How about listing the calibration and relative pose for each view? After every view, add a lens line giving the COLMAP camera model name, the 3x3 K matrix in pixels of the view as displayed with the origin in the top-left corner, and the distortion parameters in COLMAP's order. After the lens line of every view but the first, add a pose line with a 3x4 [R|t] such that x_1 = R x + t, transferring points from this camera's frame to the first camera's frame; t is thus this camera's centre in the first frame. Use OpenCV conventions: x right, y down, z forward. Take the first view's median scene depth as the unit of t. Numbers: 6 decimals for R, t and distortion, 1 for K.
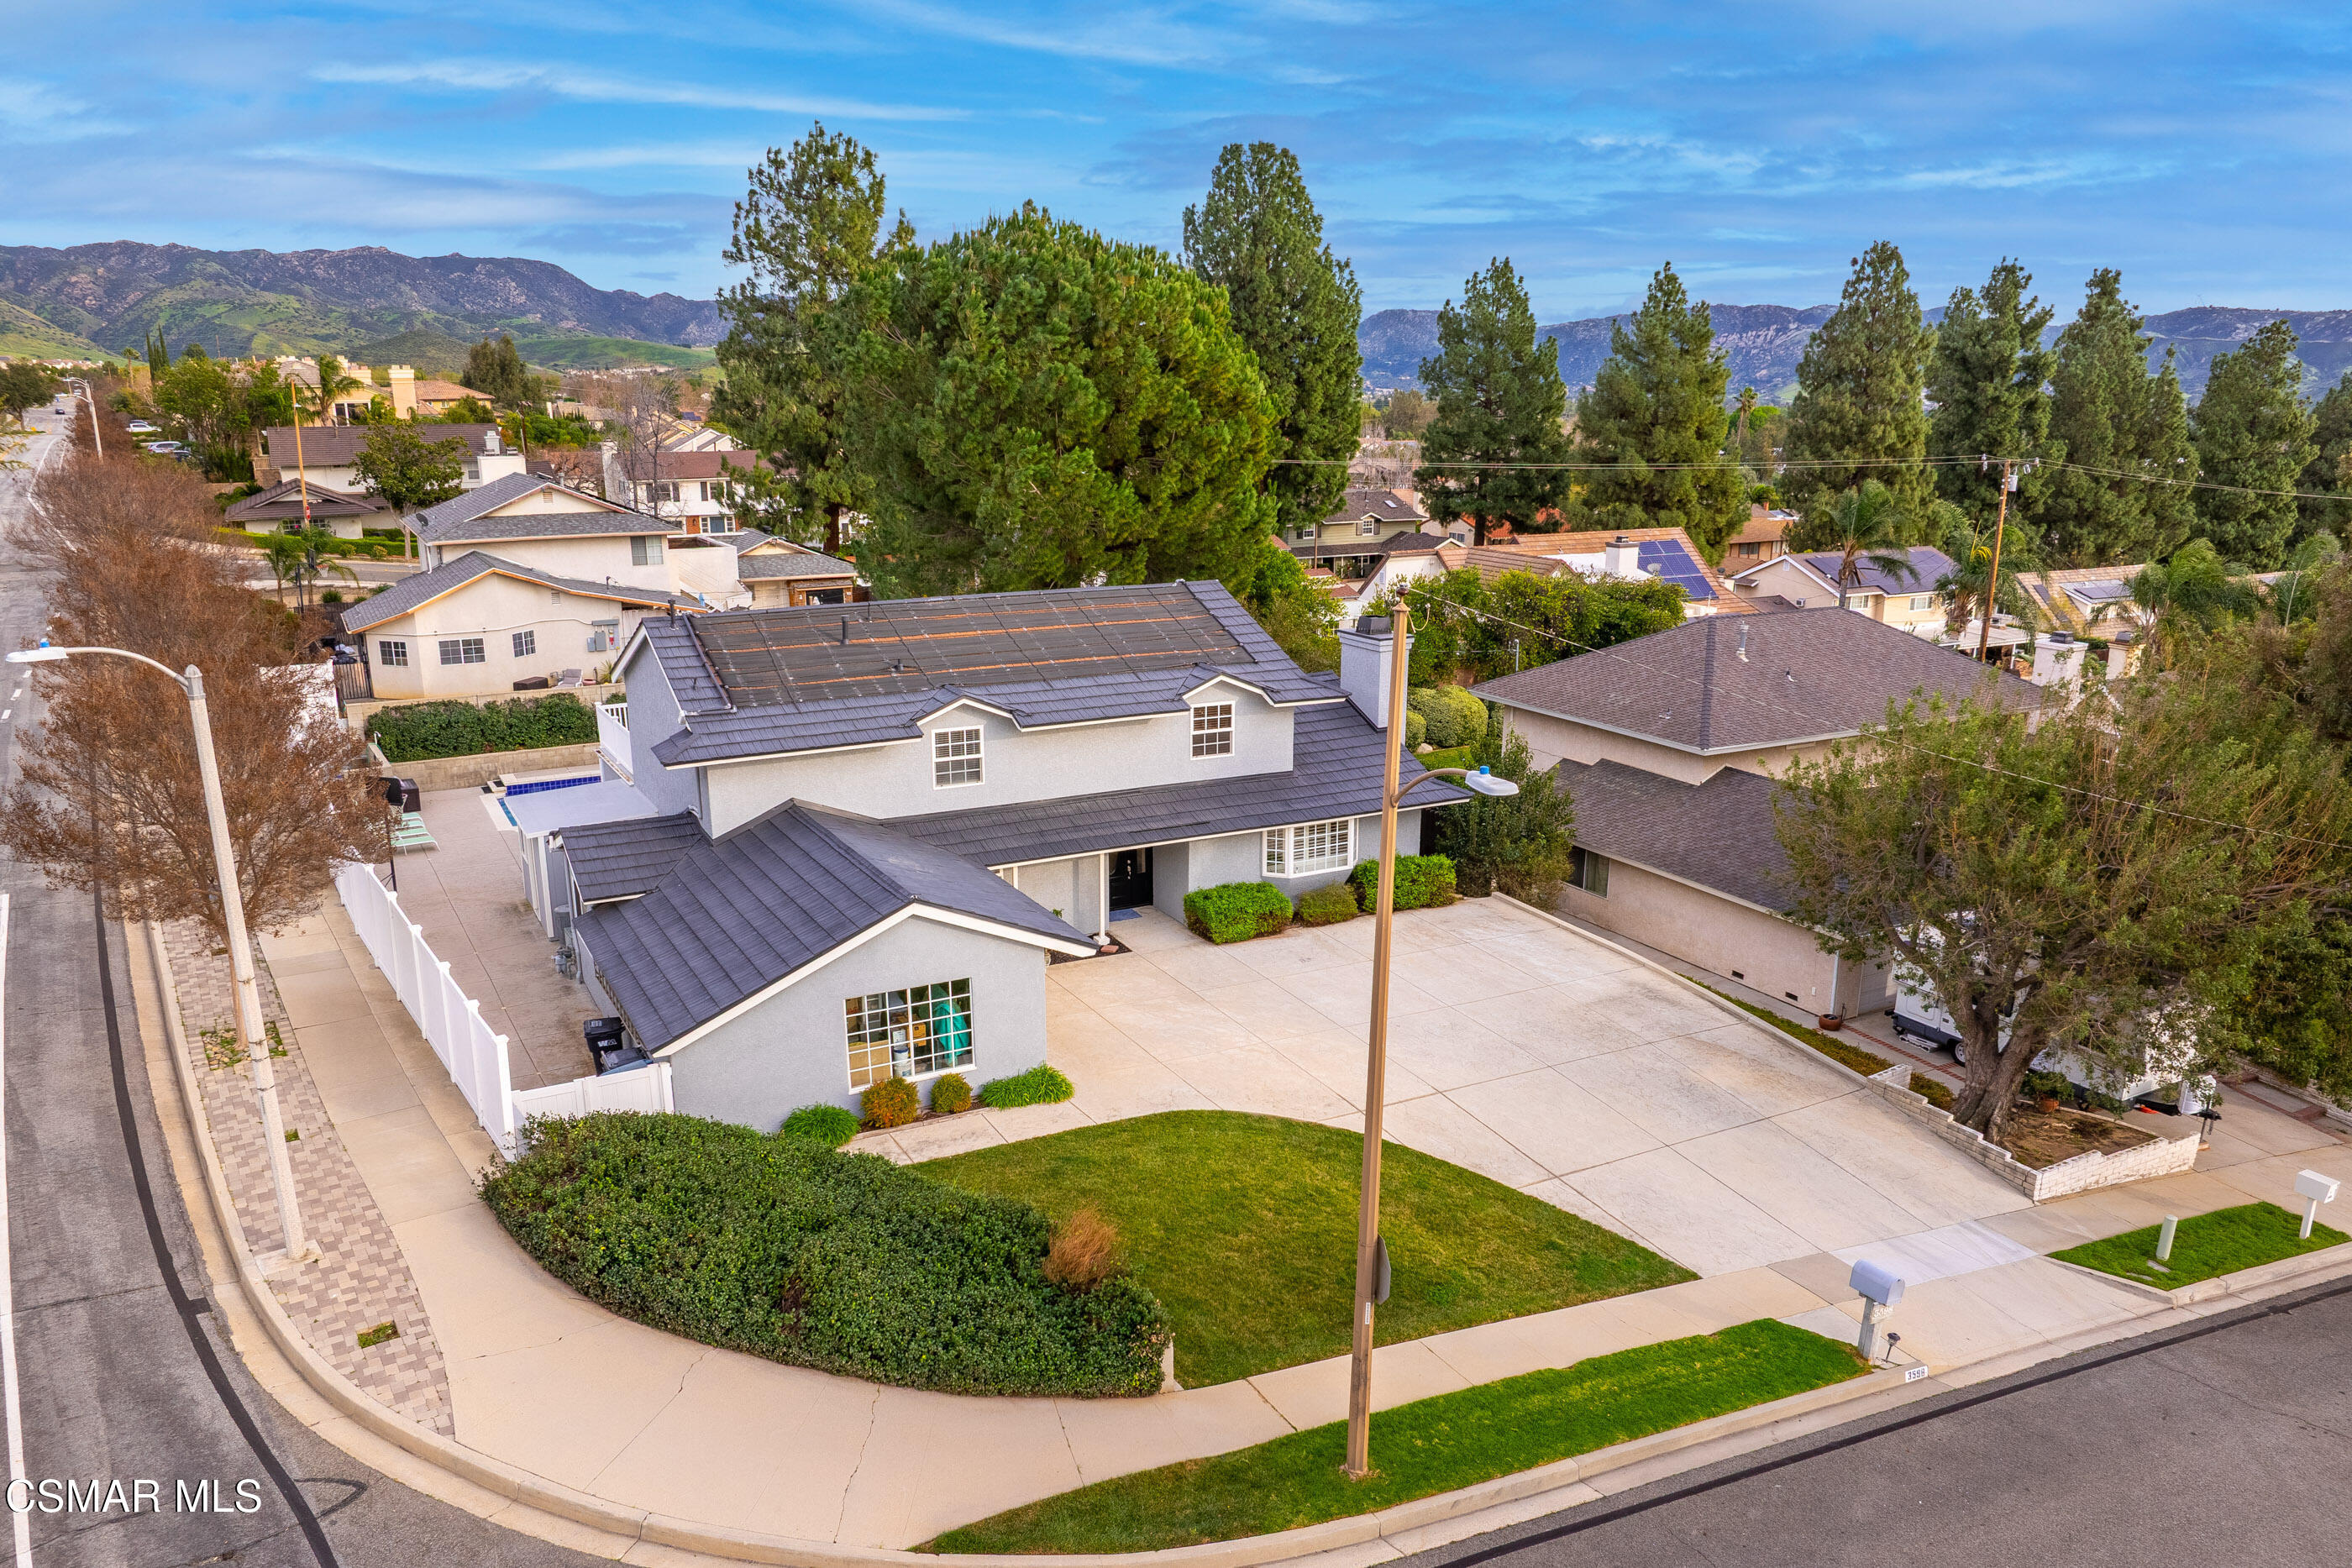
lens RADIAL K [[1664.8, 0, 1201.3], [0, 1664.8, 838.3], [0, 0, 1]] dist [-0.030530, -0.020197]
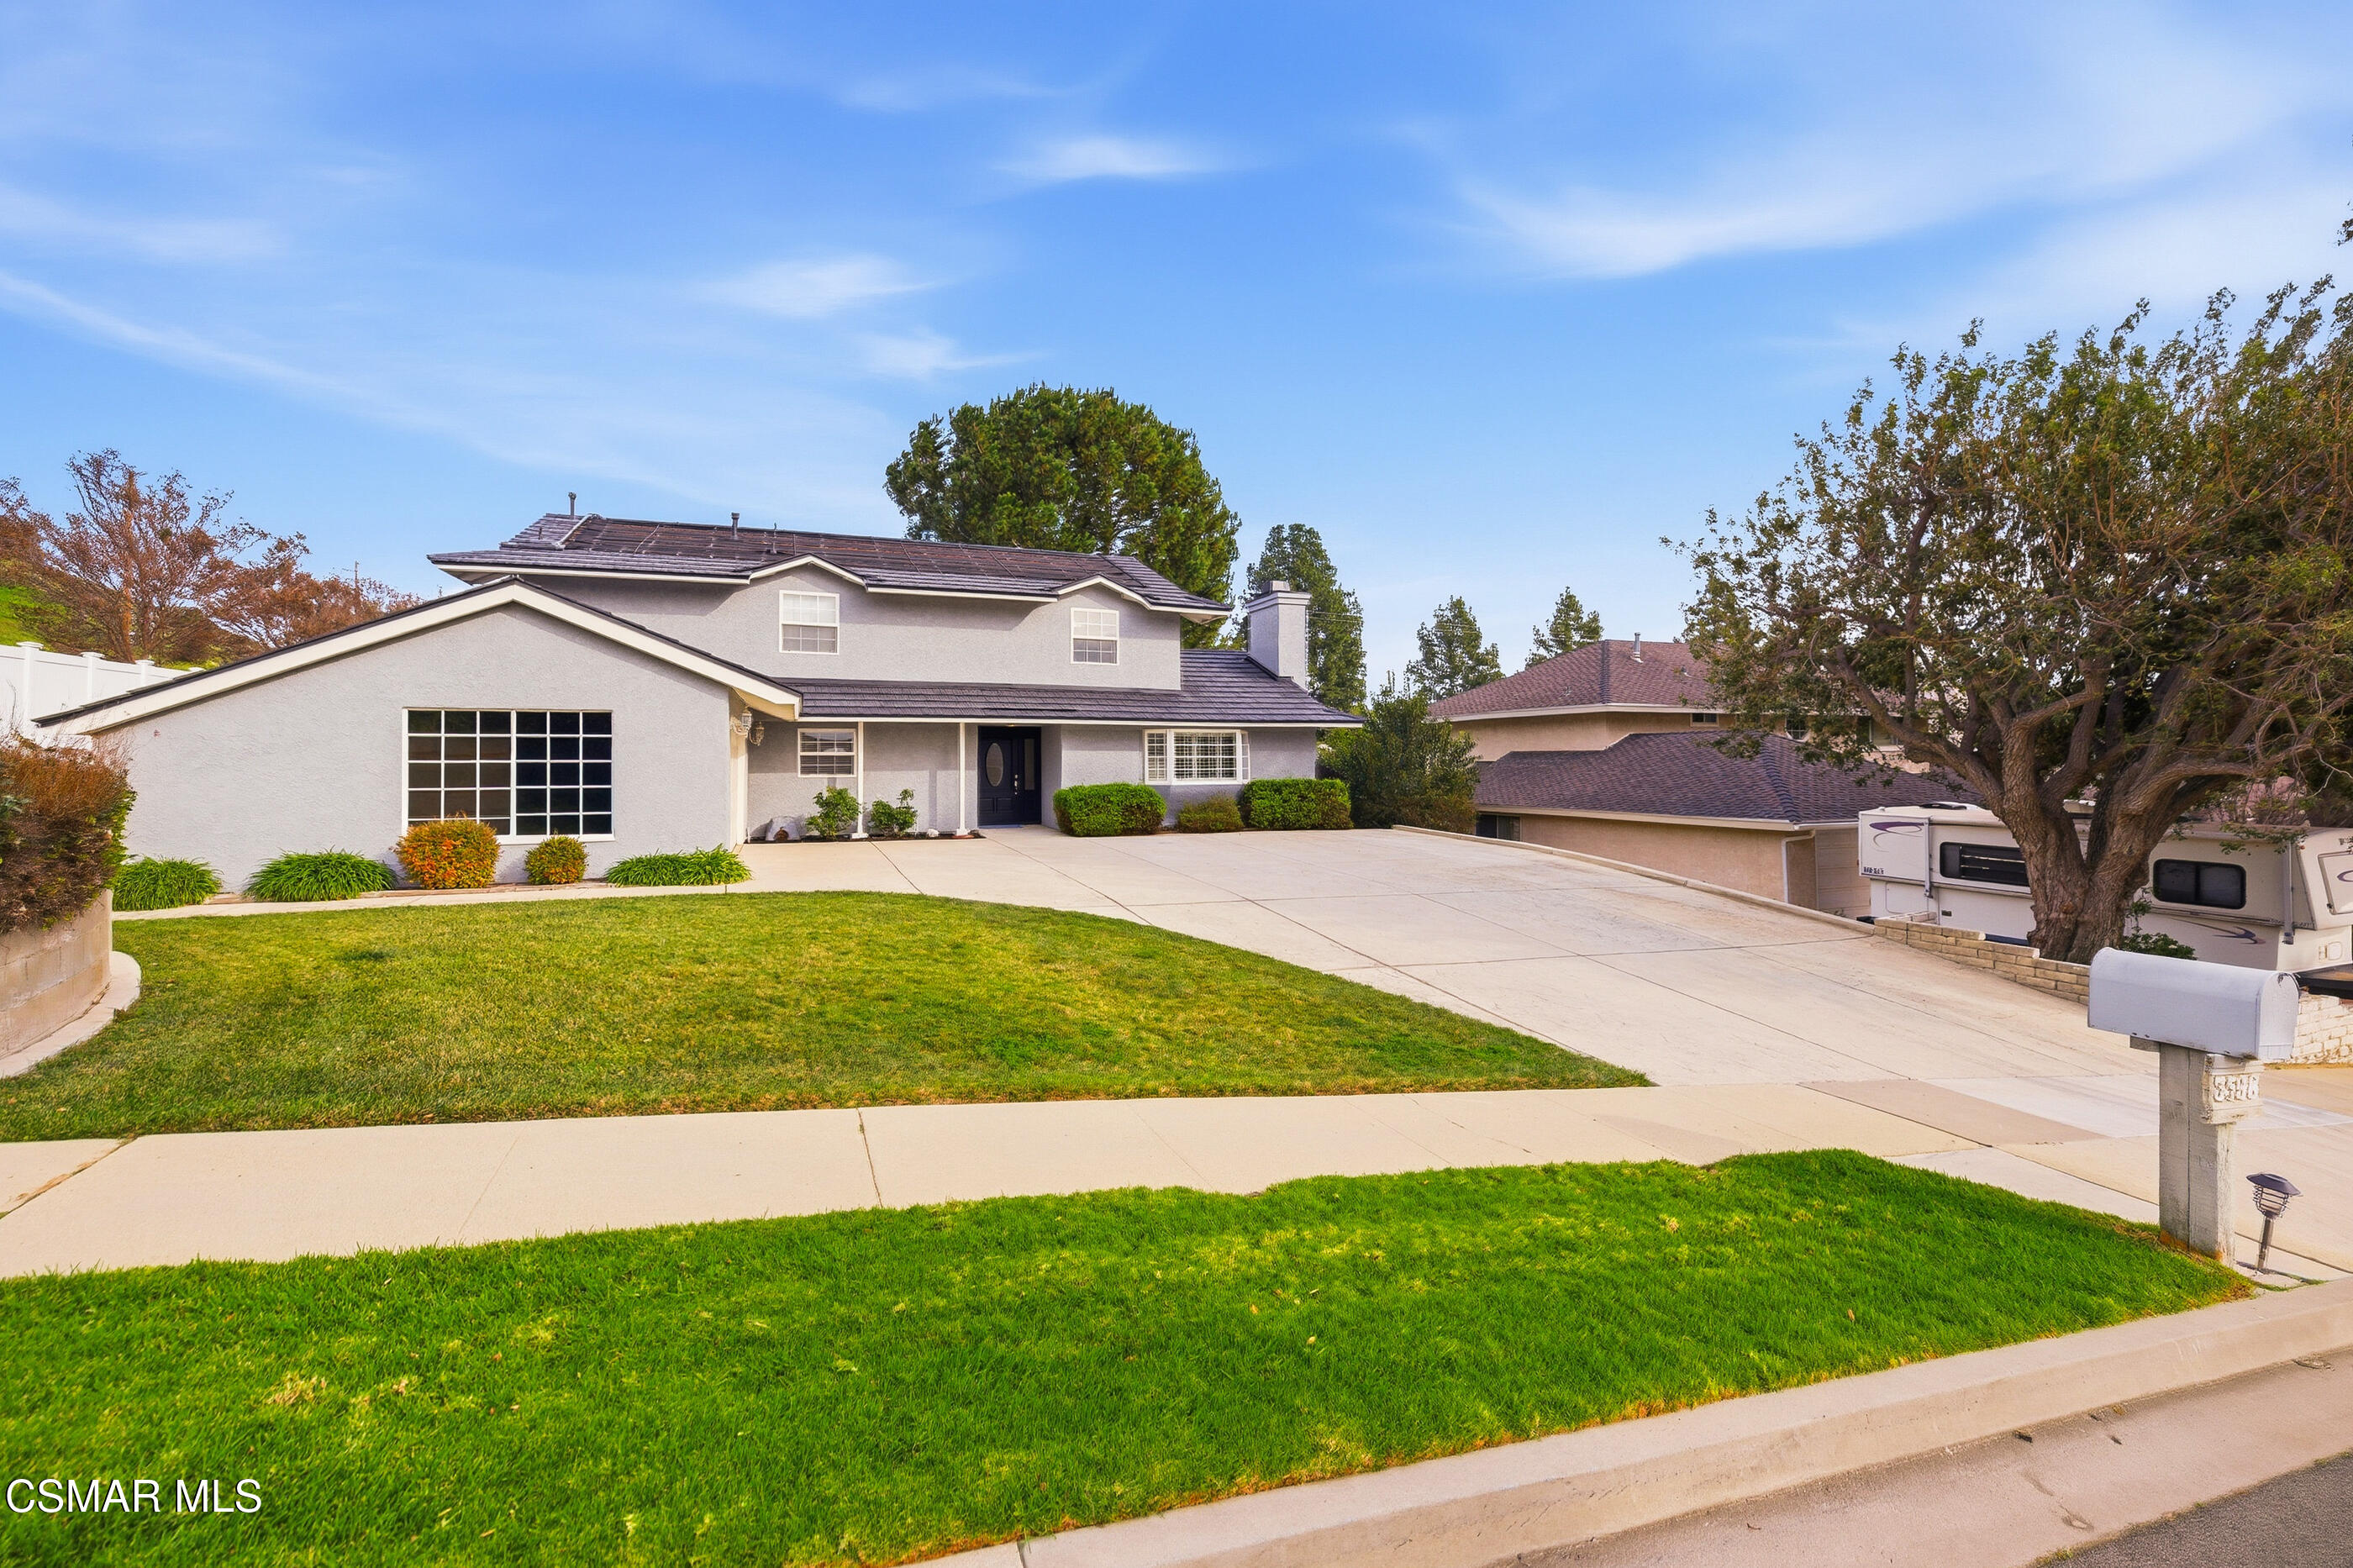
lens RADIAL K [[983.6, 0, 1190.8], [0, 983.6, 750.2], [0, 0, 1]] dist [0.001414, -0.000059]
pose [[0.993267, -0.012084, -0.115212, 0.146202], [-0.020311, 0.960973, -0.275896, 0.181083], [0.114050, 0.276378, 0.954258, 0.495456]]
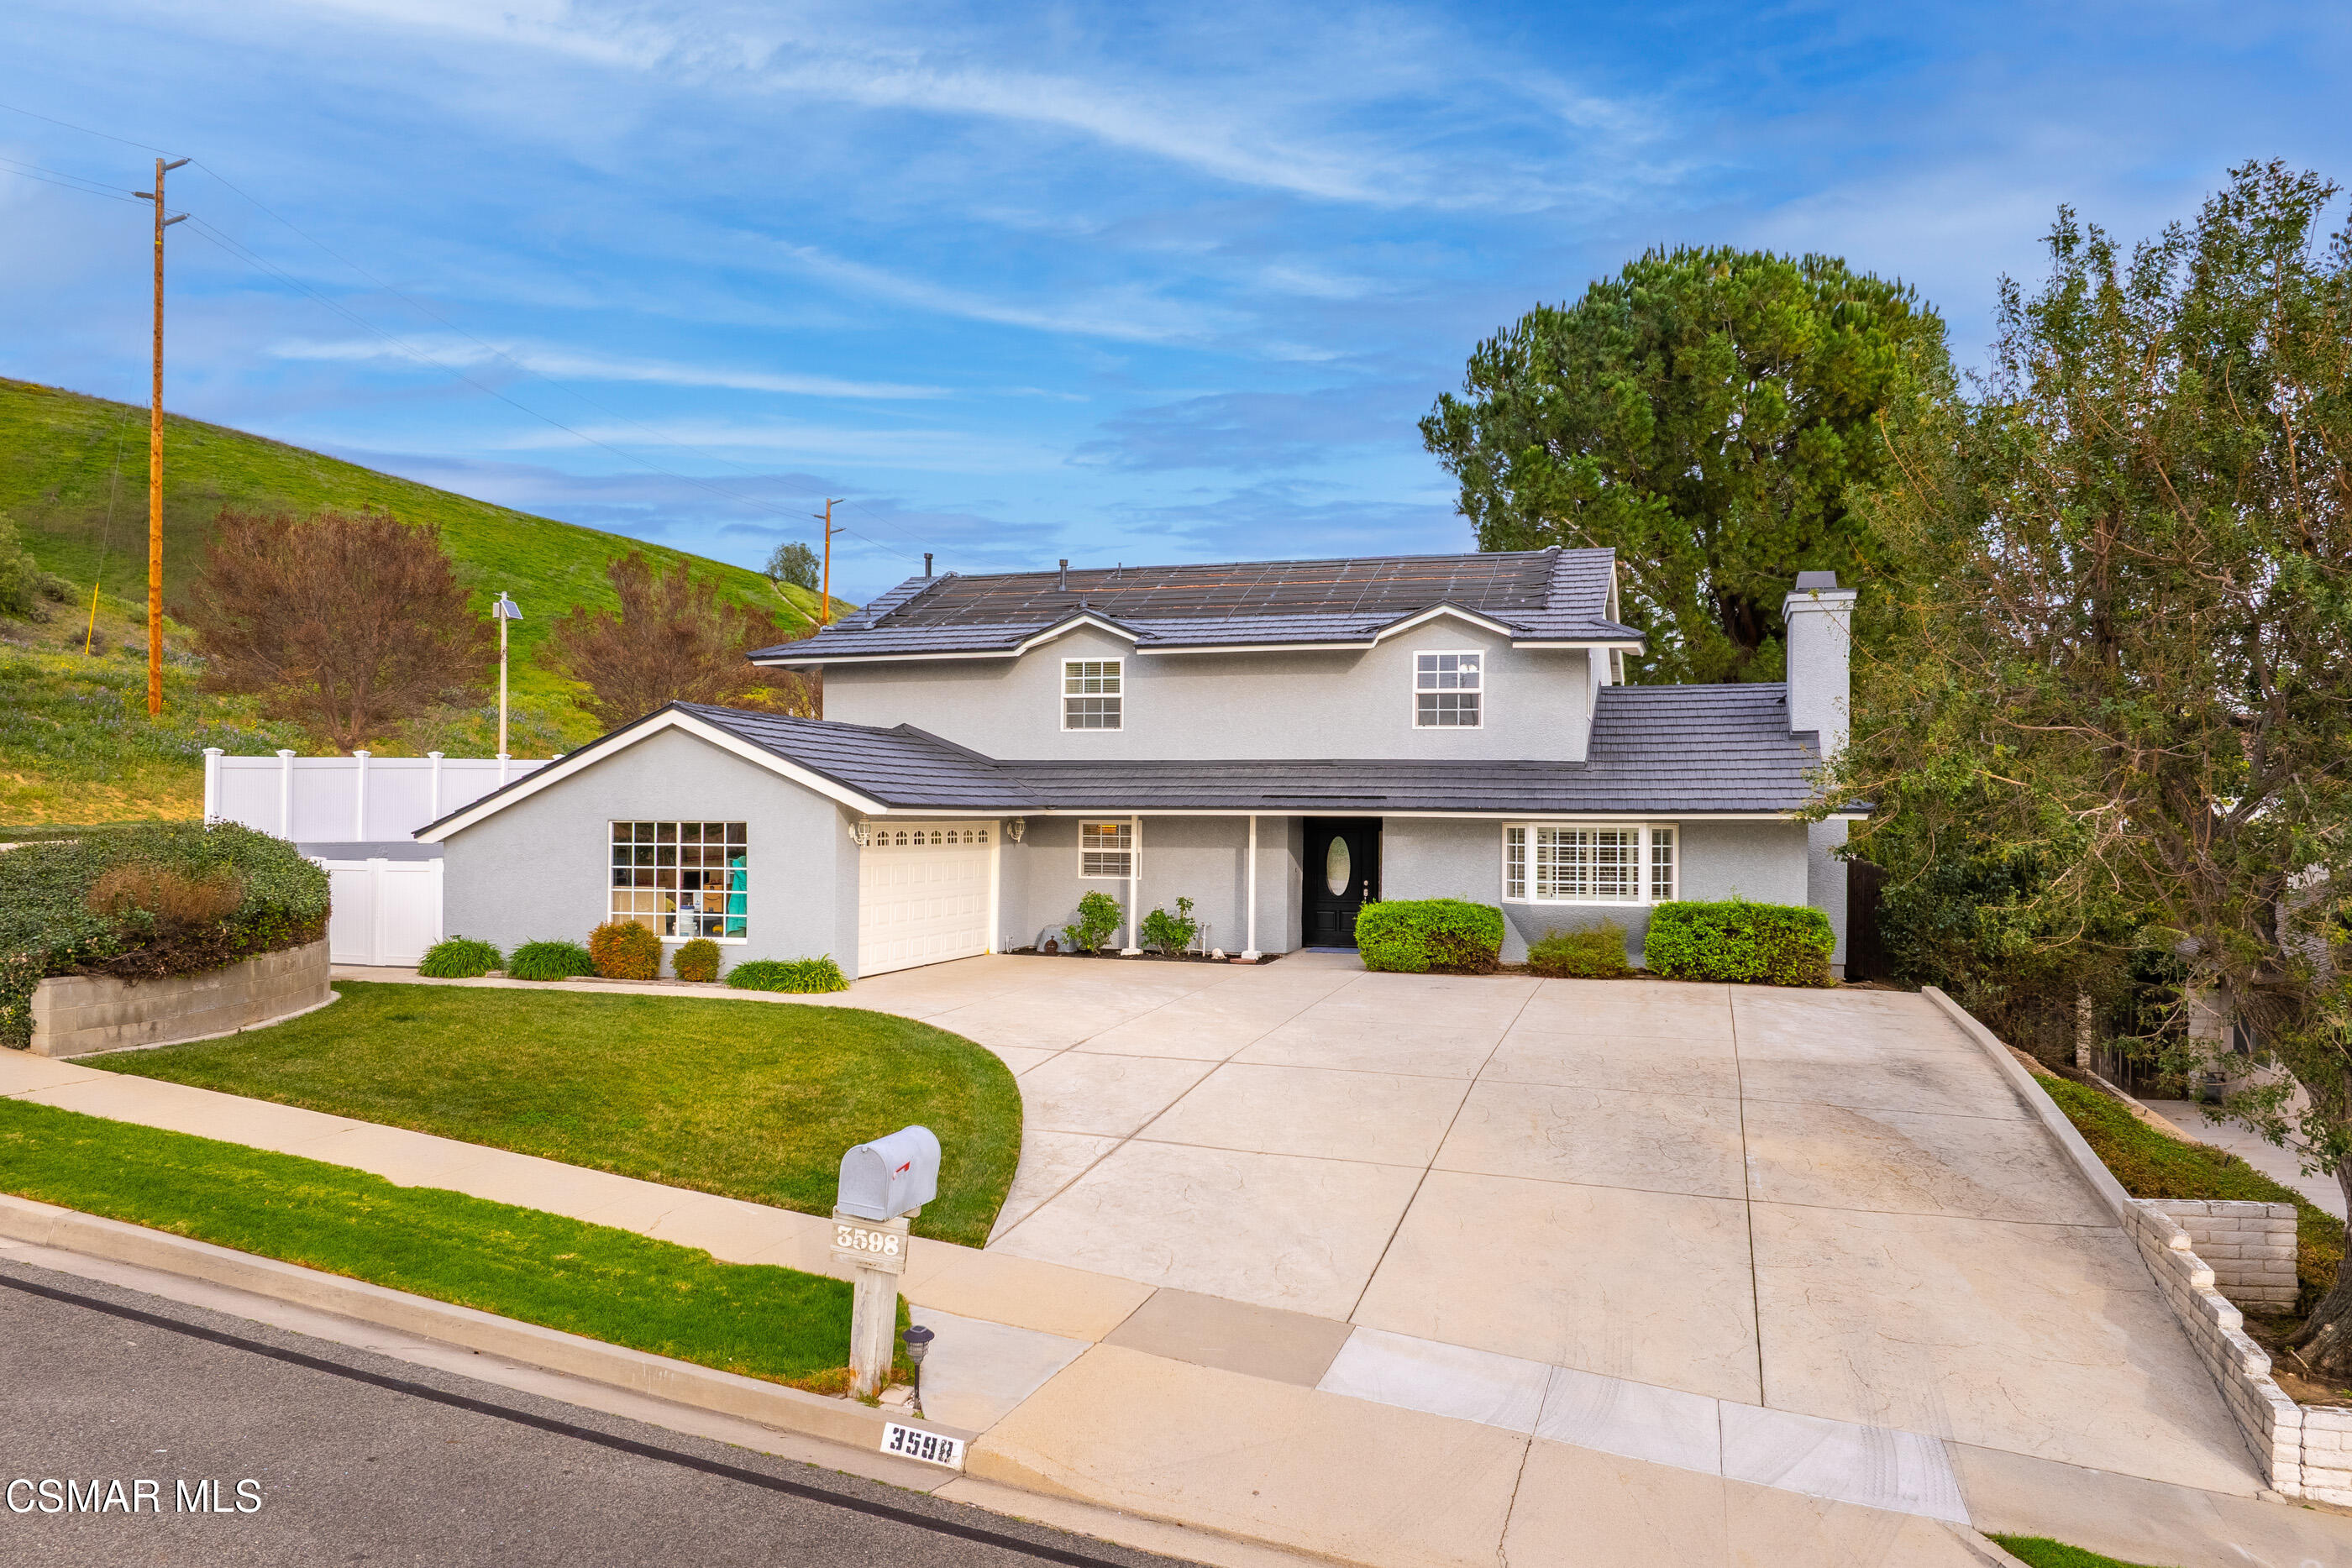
lens RADIAL K [[1719.0, 0, 1178.9], [0, 1719.0, 808.4], [0, 0, 1]] dist [-0.043240, 0.005062]
pose [[0.698972, -0.003852, -0.715139, 0.495598], [-0.191493, 0.962462, -0.192348, 0.161966], [0.689035, 0.271390, 0.671996, 0.479634]]
